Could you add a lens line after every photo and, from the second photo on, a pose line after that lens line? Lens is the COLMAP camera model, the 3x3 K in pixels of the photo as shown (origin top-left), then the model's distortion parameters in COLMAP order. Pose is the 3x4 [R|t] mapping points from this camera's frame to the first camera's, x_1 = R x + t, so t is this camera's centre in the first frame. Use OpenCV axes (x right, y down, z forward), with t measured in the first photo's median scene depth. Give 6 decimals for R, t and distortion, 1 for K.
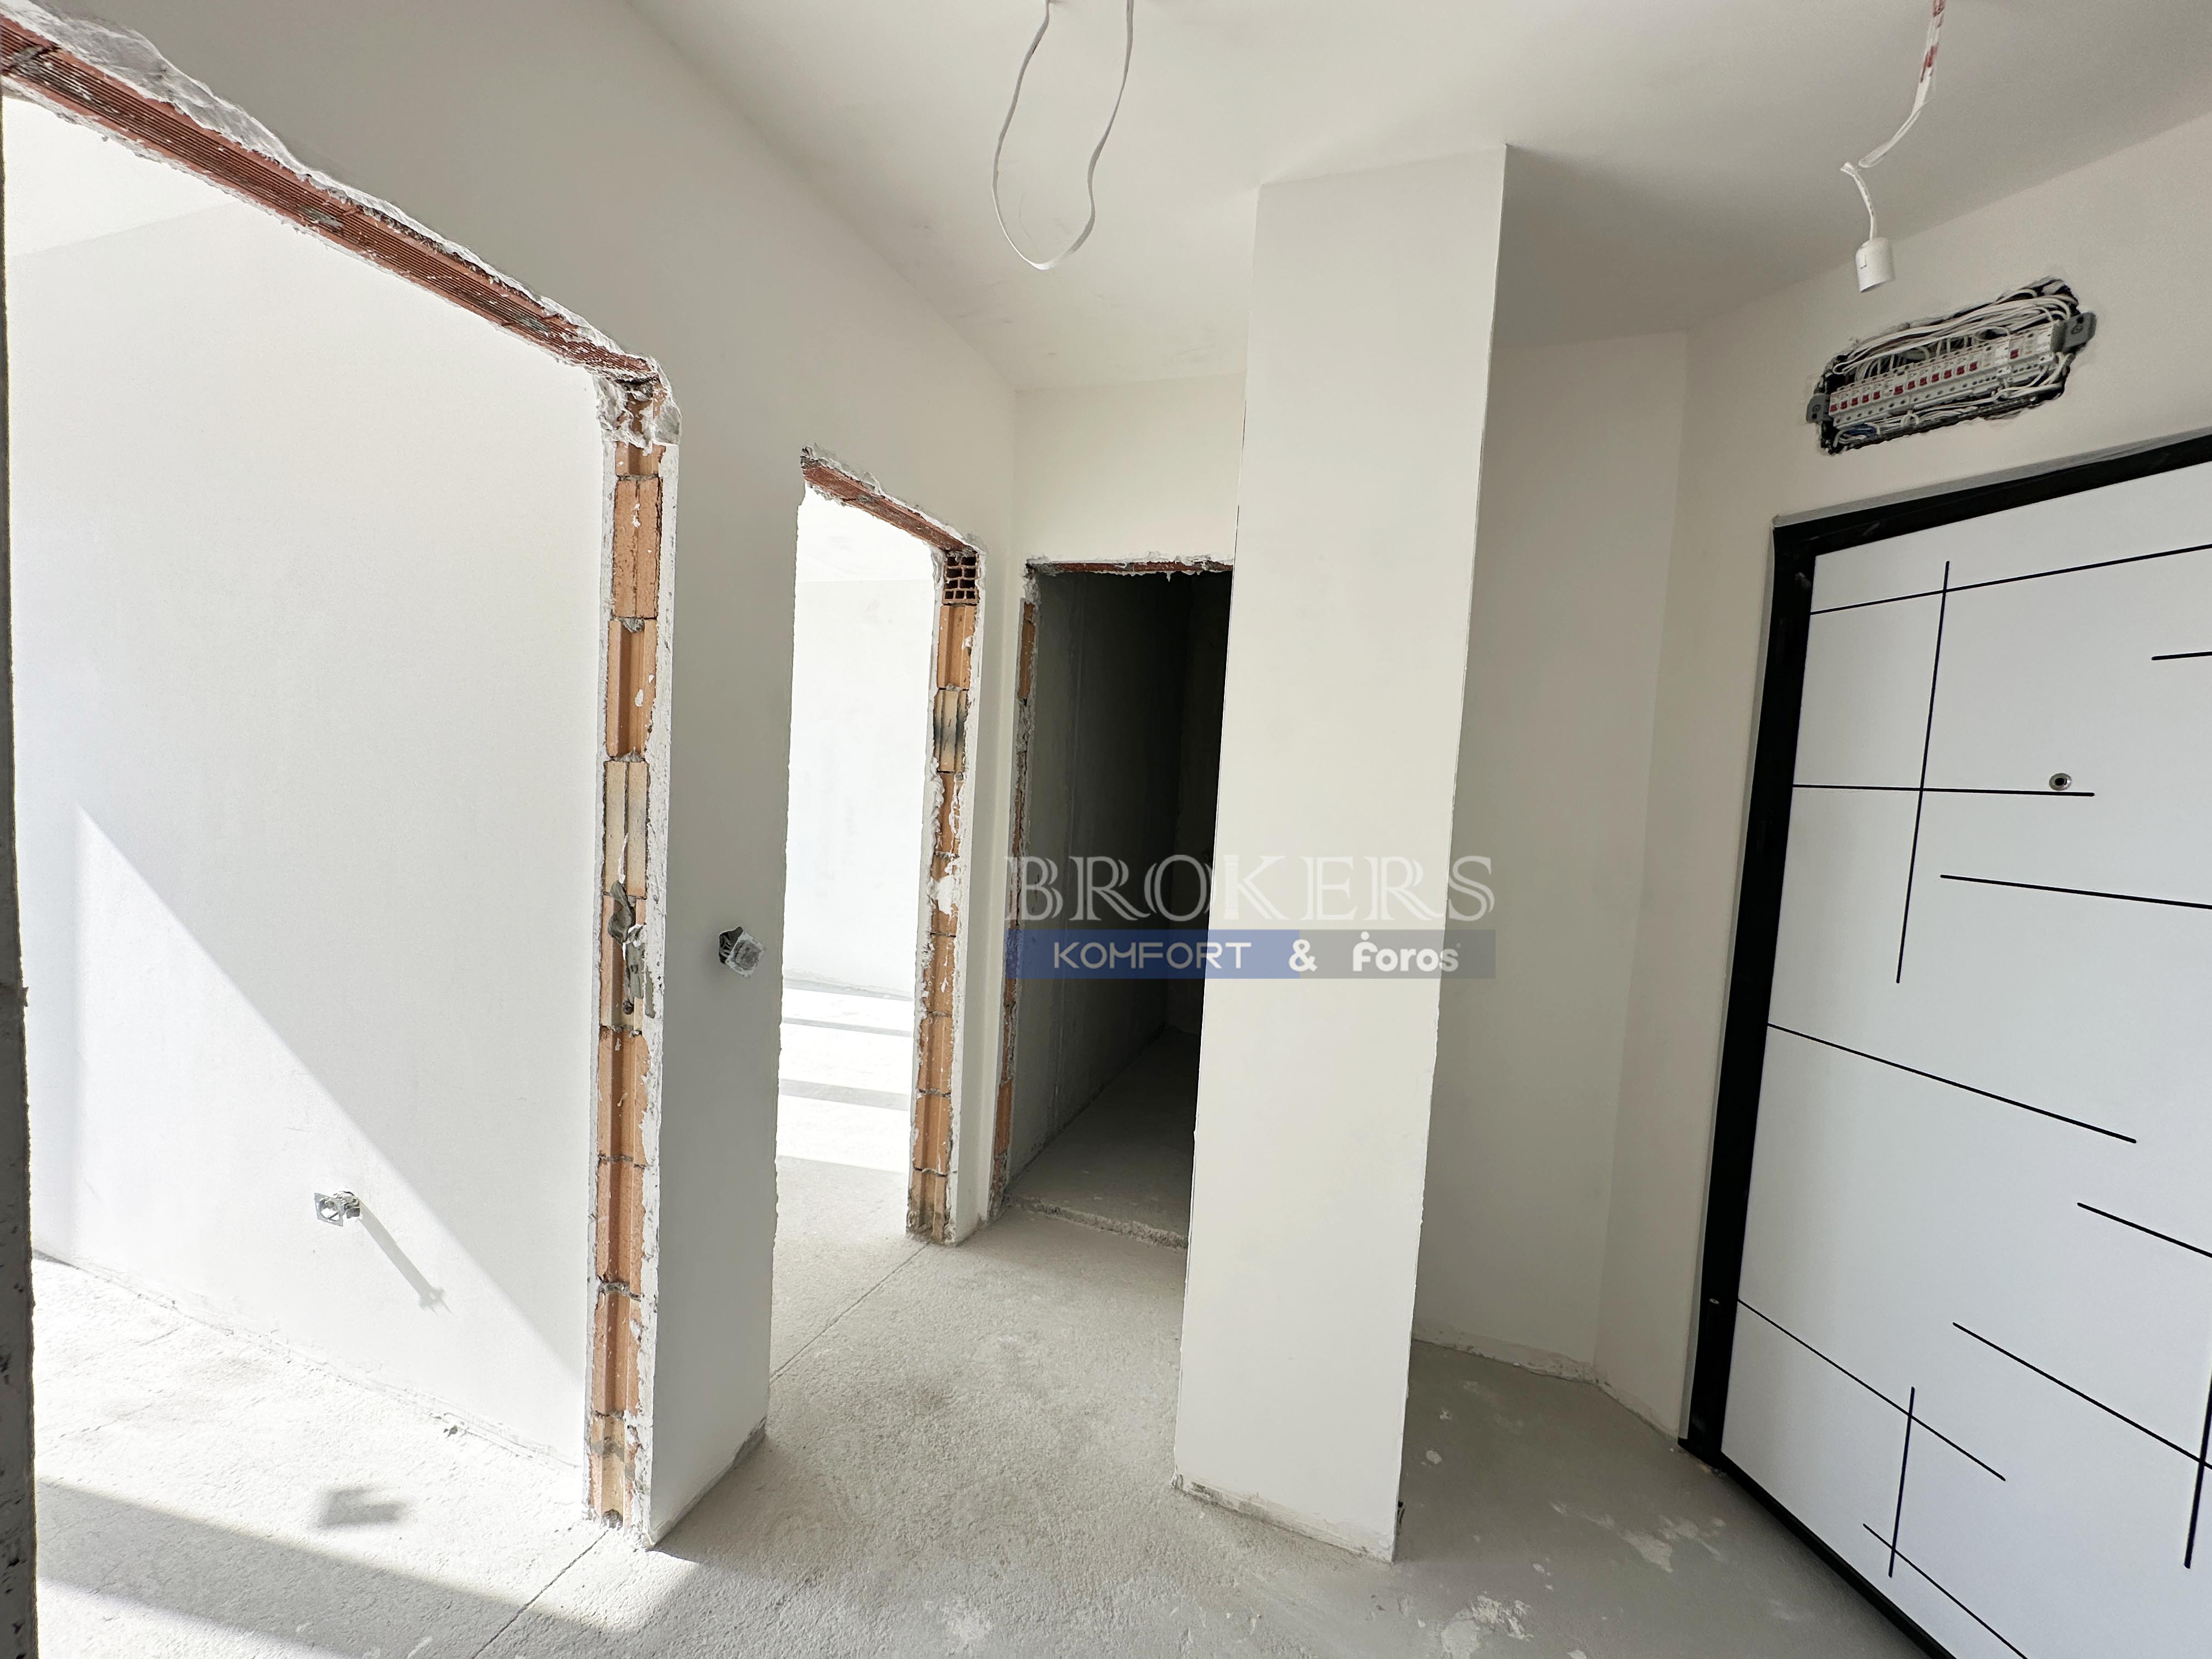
lens RADIAL K [[882.4, 0, 1106.0], [0, 882.4, 829.5], [0, 0, 1]] dist [0.000928, -0.000849]
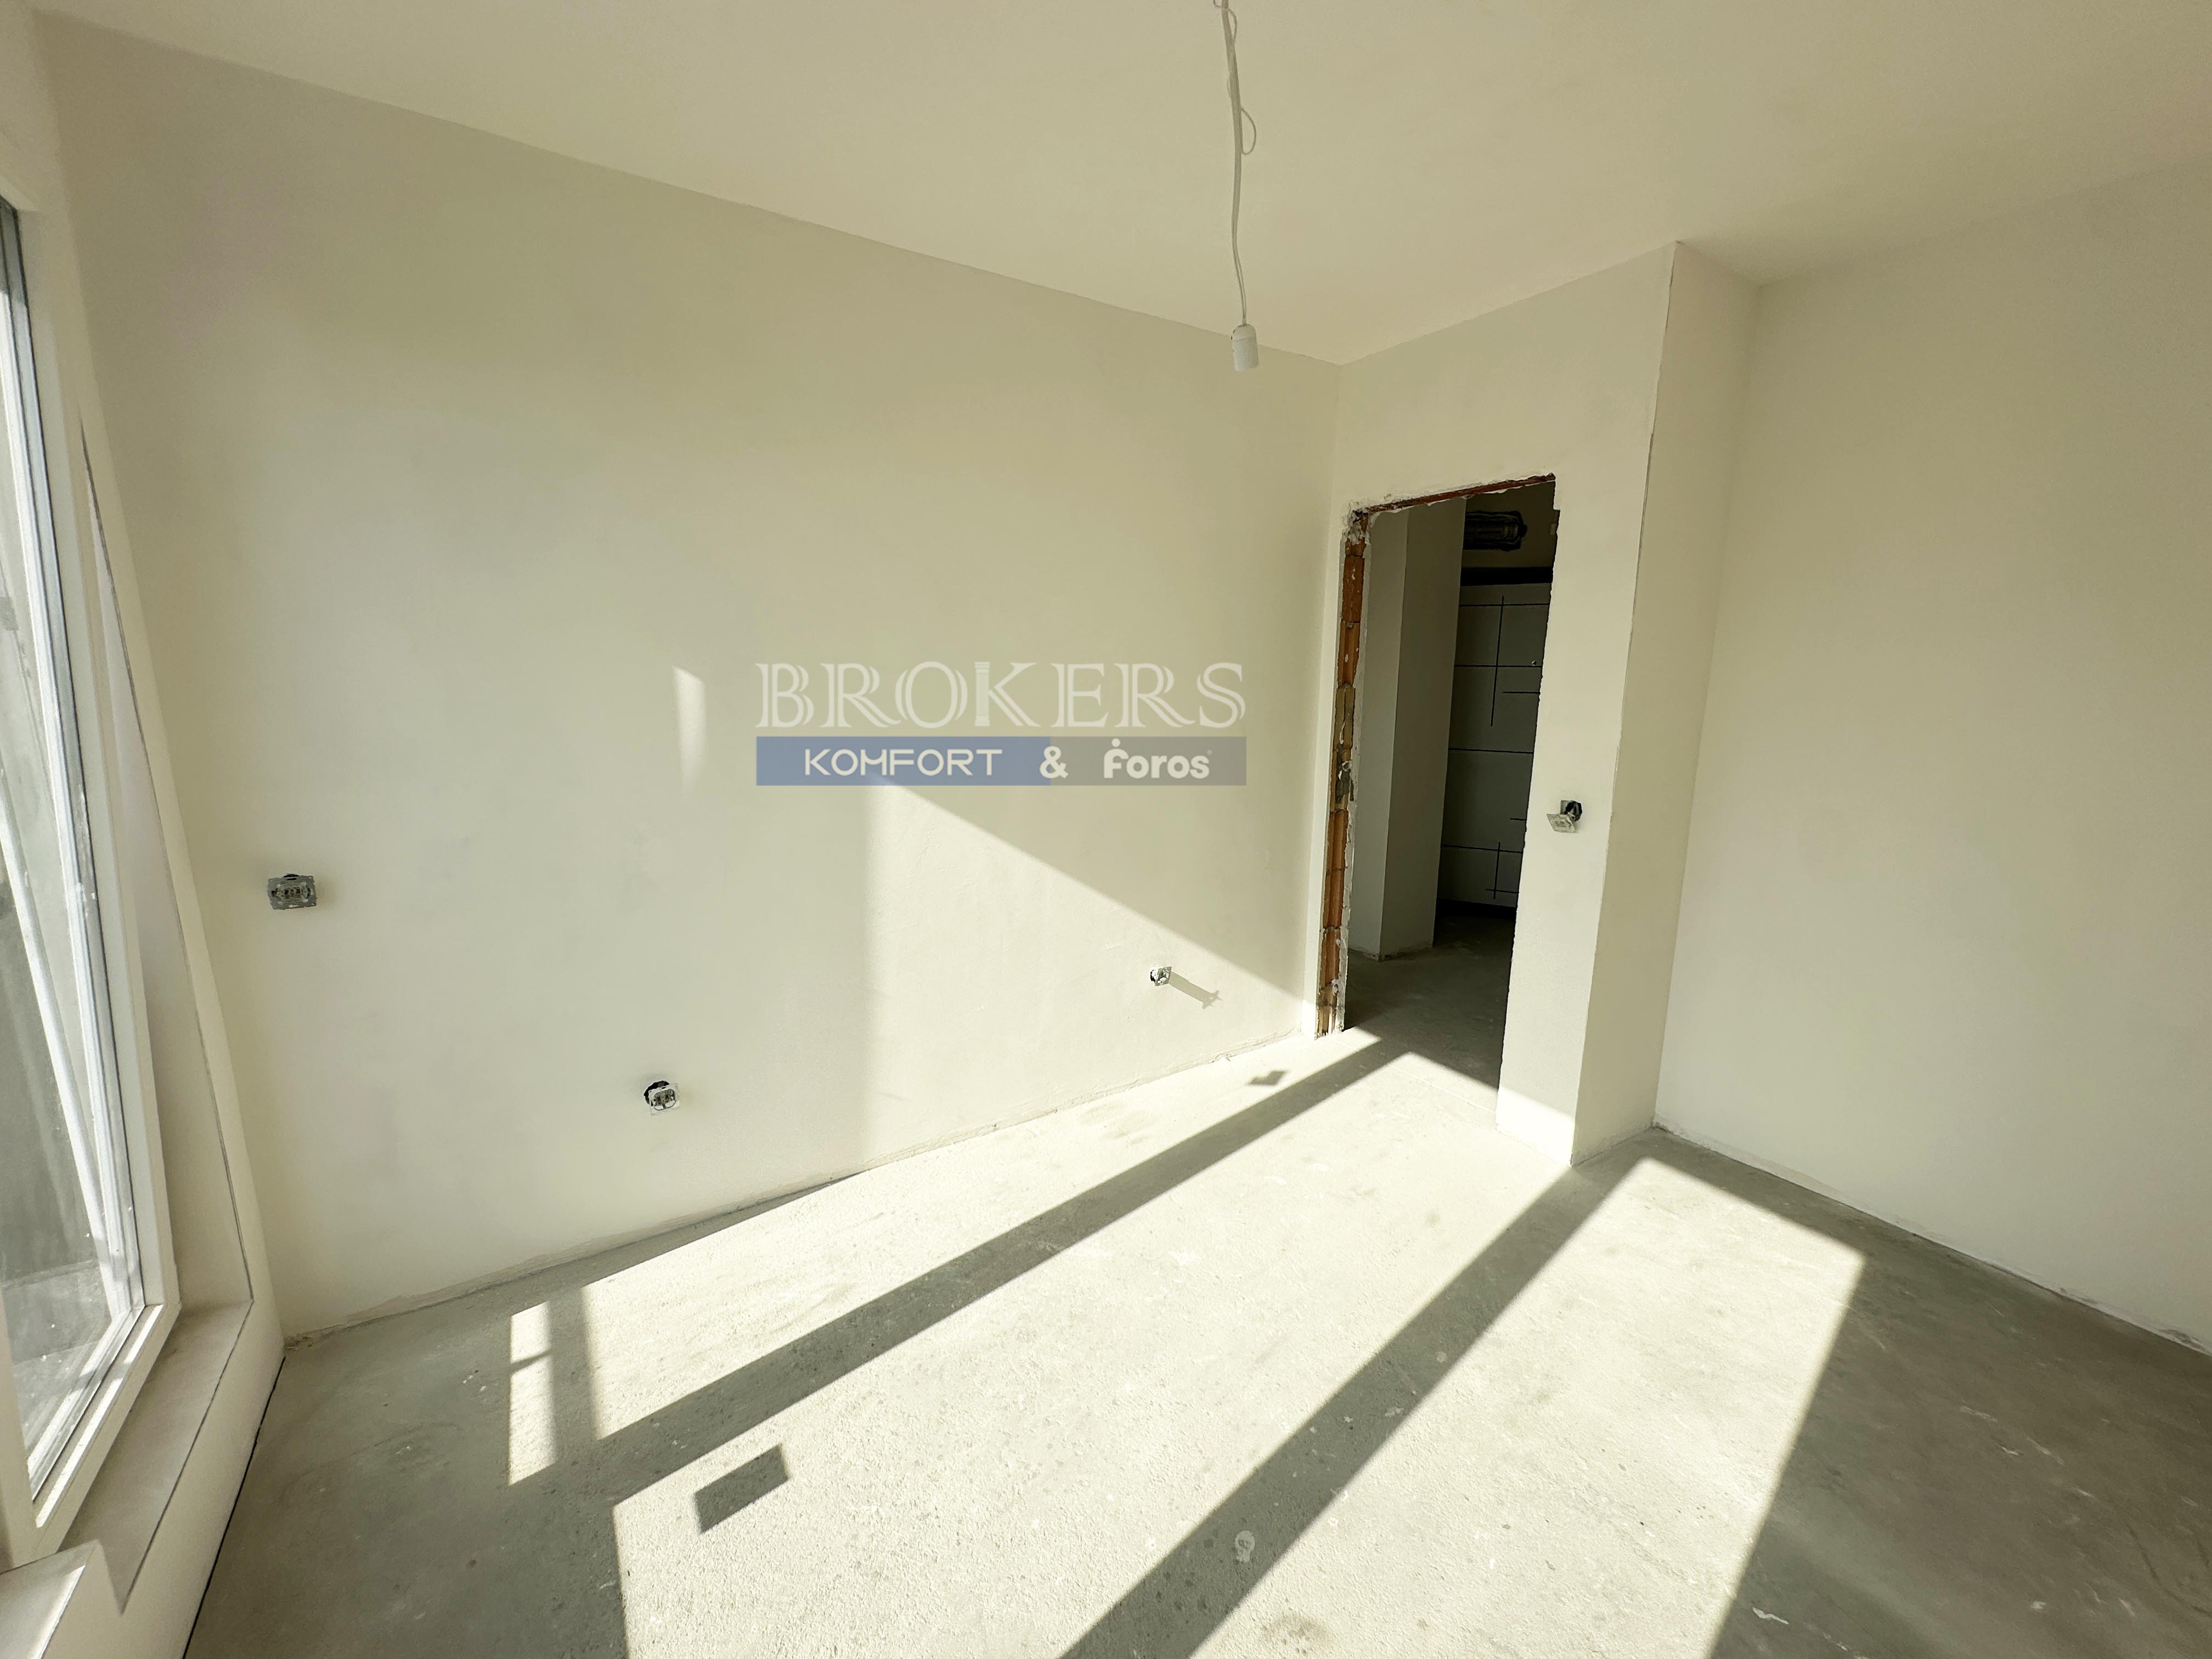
lens RADIAL K [[882.4, 0, 1106.0], [0, 882.4, 829.5], [0, 0, 1]] dist [0.000928, -0.000849]
pose [[0.604621, -0.199760, 0.771057, -2.590274], [0.075203, 0.978033, 0.194411, -0.199541], [-0.792955, -0.059559, 0.606362, 0.124028]]
